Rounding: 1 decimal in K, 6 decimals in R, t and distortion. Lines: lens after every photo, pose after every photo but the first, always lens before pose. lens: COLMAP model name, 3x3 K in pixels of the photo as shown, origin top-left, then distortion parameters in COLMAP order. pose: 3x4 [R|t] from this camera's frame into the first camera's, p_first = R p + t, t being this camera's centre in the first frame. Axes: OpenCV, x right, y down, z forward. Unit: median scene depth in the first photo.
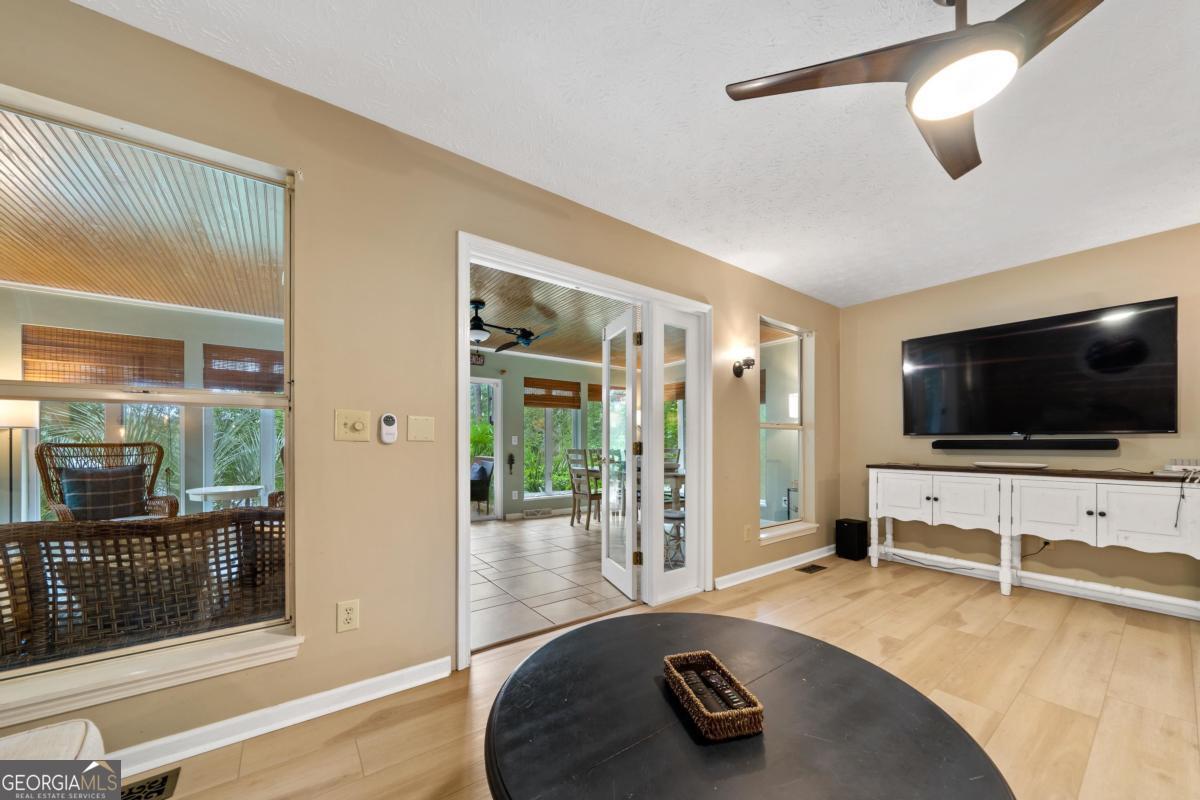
lens RADIAL K [[420.9, 0, 577.7], [0, 420.9, 443.6], [0, 0, 1]] dist [-0.001712, -0.000025]
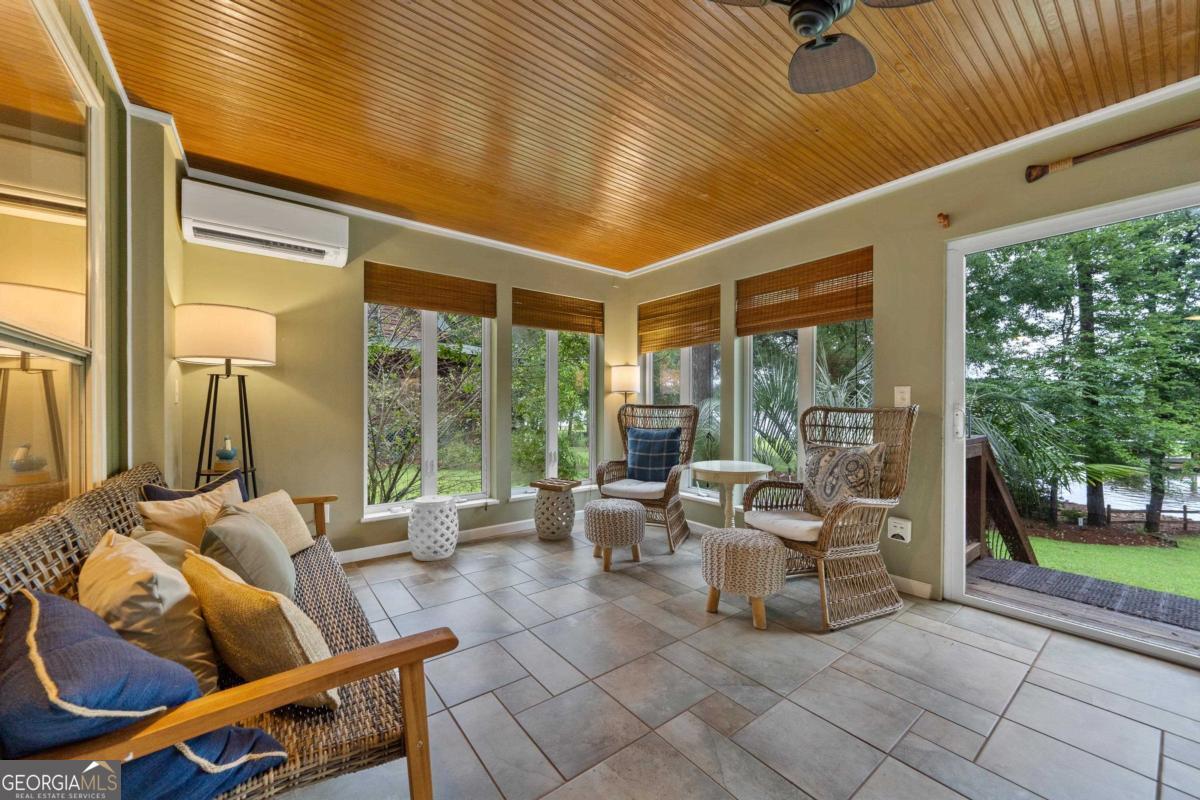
lens RADIAL K [[447.7, 0, 609.5], [0, 447.7, 406.6], [0, 0, 1]] dist [-0.000640, -0.000136]
pose [[0.038680, 0.002902, -0.999247, -0.057679], [-0.005143, 0.999983, 0.002705, -0.000130], [0.999238, 0.005035, 0.038694, 0.866191]]
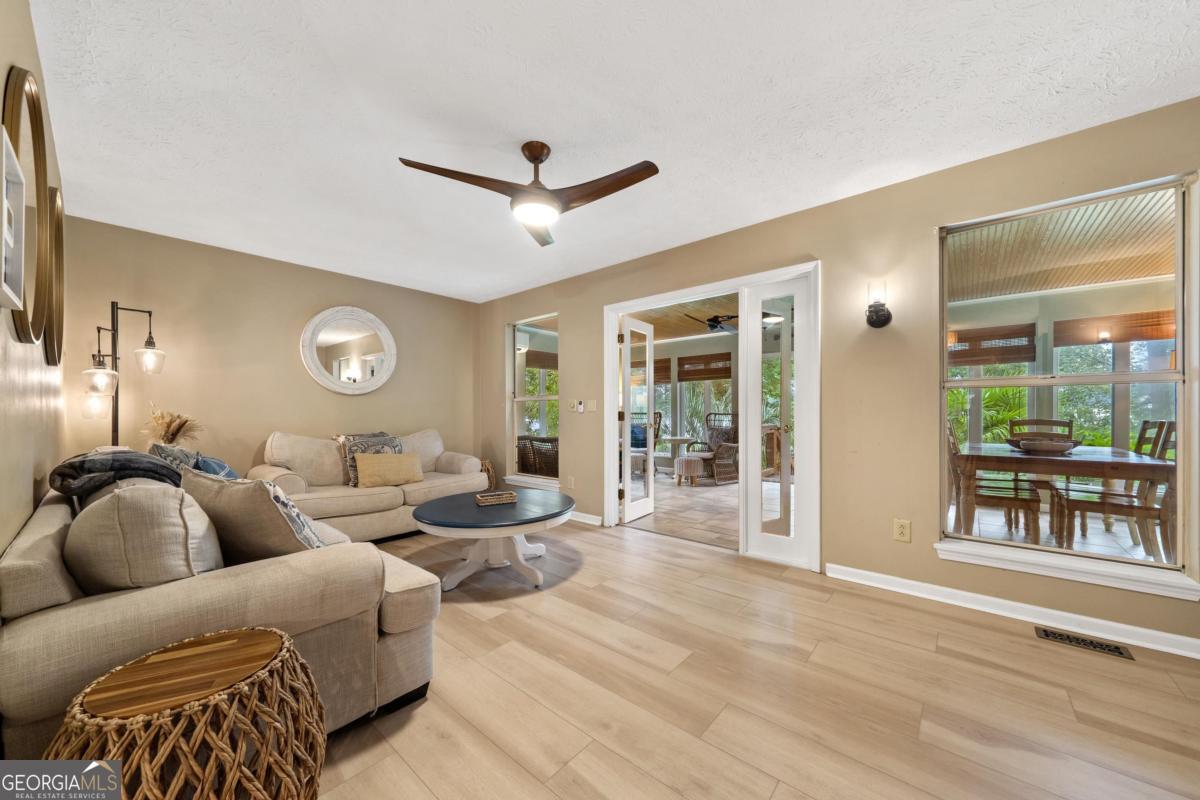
lens RADIAL K [[435.5, 0, 608.3], [0, 435.5, 412.5], [0, 0, 1]] dist [-0.001510, -0.000095]
pose [[0.247097, -0.003143, -0.968986, 1.008623], [0.003352, 0.999992, -0.002389, 0.001807], [0.968985, -0.002658, 0.247106, 0.294628]]
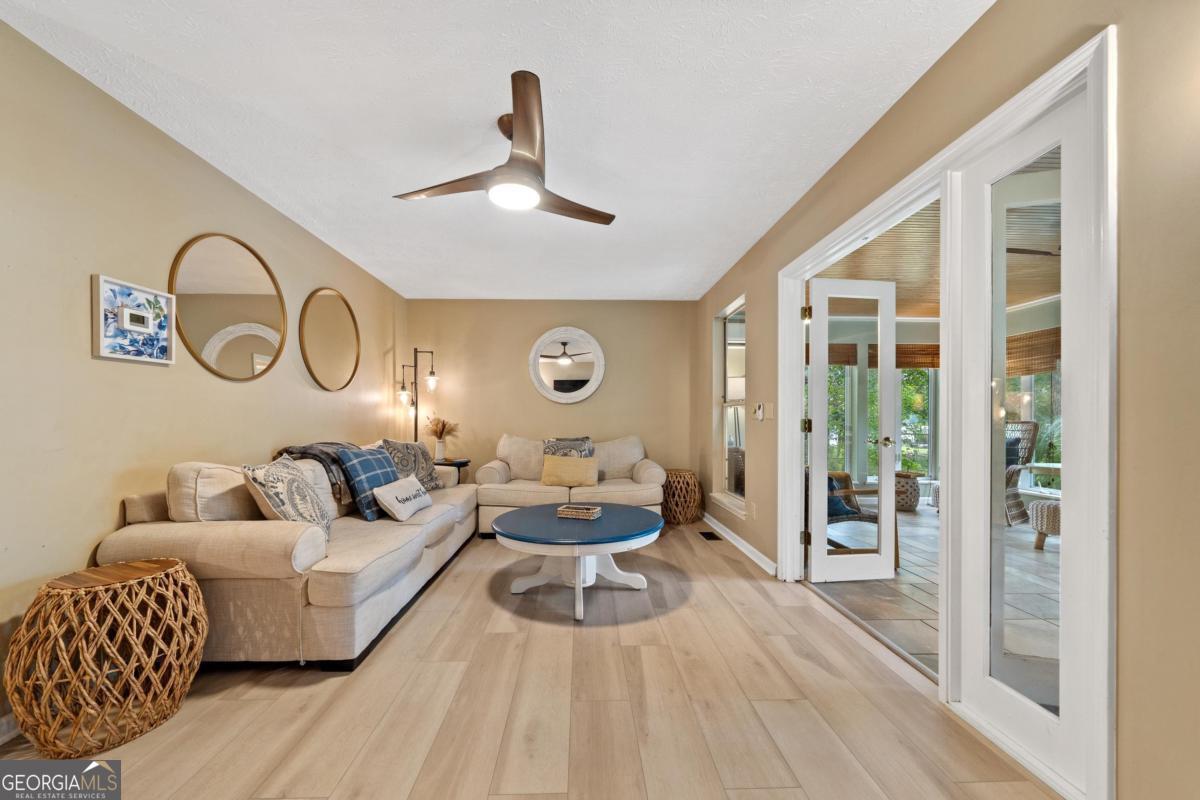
lens RADIAL K [[447.7, 0, 592.2], [0, 447.7, 419.4], [0, 0, 1]] dist [-0.000640, -0.000136]
pose [[-0.566649, -0.003619, -0.823952, 0.784926], [-0.003174, 0.999993, -0.002210, 0.000891], [0.823953, 0.001363, -0.566656, 0.769550]]
